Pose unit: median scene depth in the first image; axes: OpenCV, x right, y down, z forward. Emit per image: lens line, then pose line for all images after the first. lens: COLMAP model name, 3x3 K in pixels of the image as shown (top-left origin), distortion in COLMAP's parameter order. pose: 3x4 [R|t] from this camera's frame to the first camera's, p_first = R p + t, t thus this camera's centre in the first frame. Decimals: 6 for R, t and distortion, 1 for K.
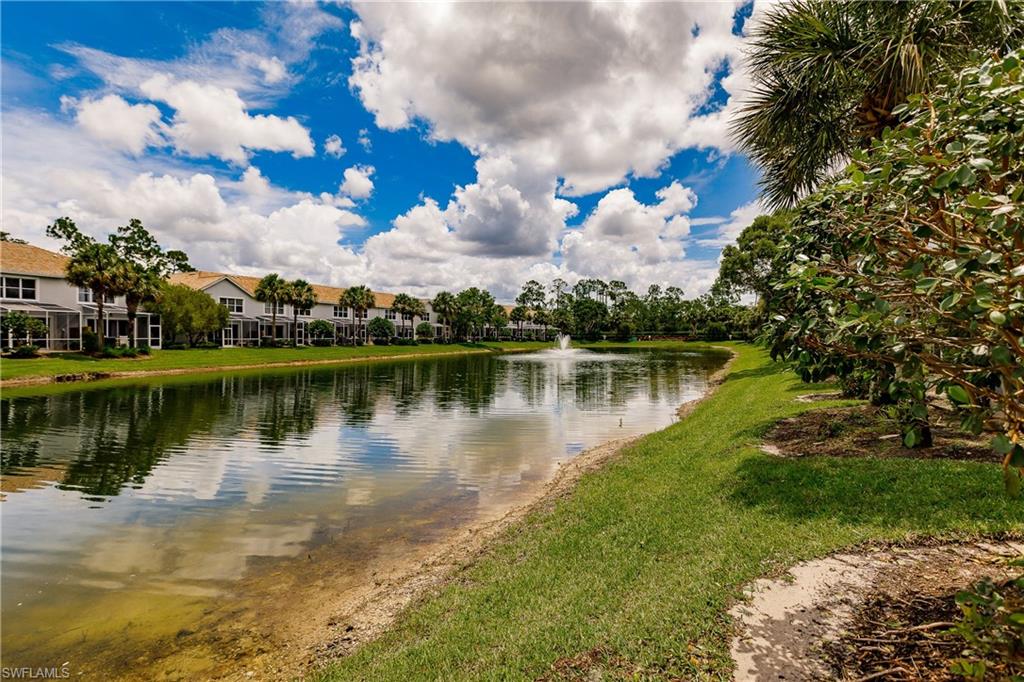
lens RADIAL K [[477.9, 0, 511.6], [0, 477.9, 339.1], [0, 0, 1]] dist [-0.011513, -0.001190]
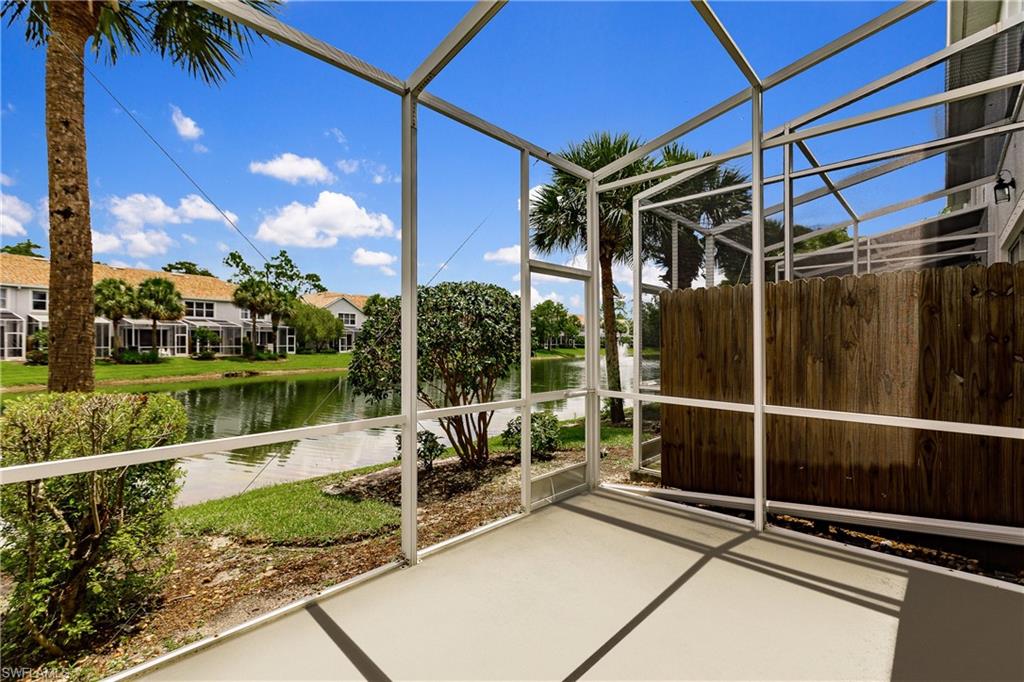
lens RADIAL K [[463.4, 0, 507.7], [0, 463.4, 338.7], [0, 0, 1]] dist [0.002655, -0.000939]
pose [[0.973655, 0.002759, -0.228009, 0.126103], [-0.005256, 0.999933, -0.010347, -0.010625], [0.227965, 0.011273, 0.973604, -0.114601]]
